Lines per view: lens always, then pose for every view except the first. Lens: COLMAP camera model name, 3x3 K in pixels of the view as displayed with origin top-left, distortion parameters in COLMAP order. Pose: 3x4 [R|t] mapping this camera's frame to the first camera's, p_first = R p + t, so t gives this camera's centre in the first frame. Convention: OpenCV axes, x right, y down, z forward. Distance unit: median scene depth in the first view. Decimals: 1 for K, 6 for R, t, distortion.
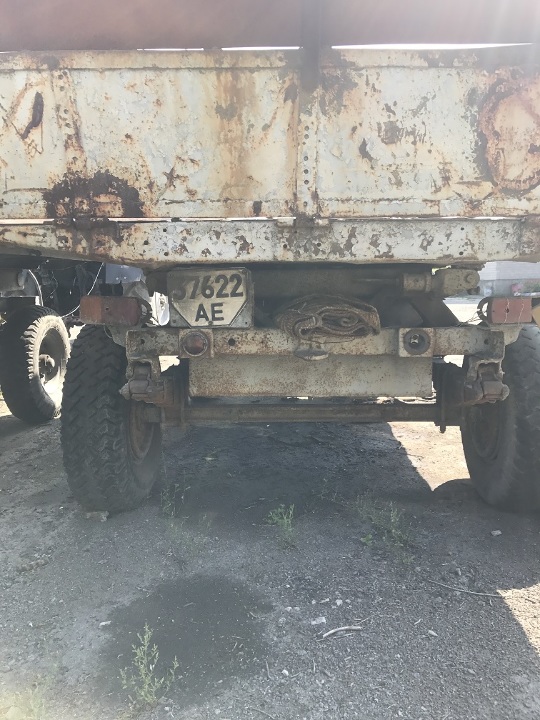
lens RADIAL K [[568.9, 0, 272.9], [0, 568.9, 365.9], [0, 0, 1]] dist [0.012241, -0.030991]
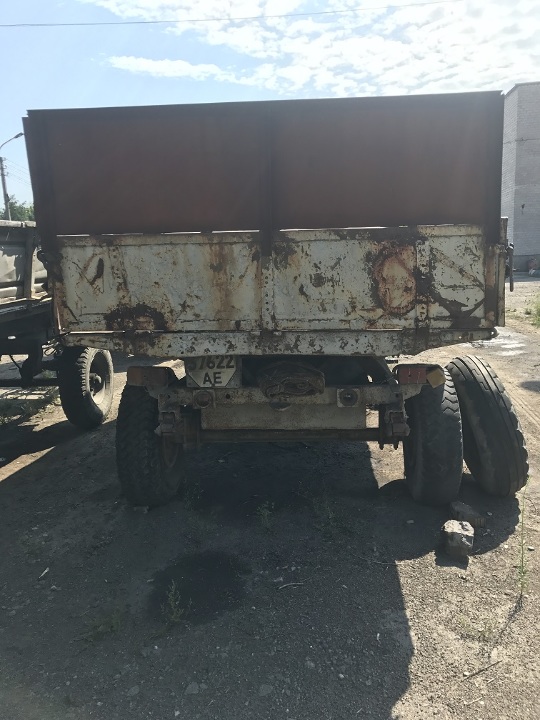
lens RADIAL K [[568.9, 0, 277.8], [0, 568.9, 354.3], [0, 0, 1]] dist [0.012241, -0.030991]
pose [[0.998958, -0.016487, -0.042560, 0.149055], [0.018001, 0.999210, 0.035428, -0.244583], [0.041942, -0.036157, 0.998466, -0.581683]]
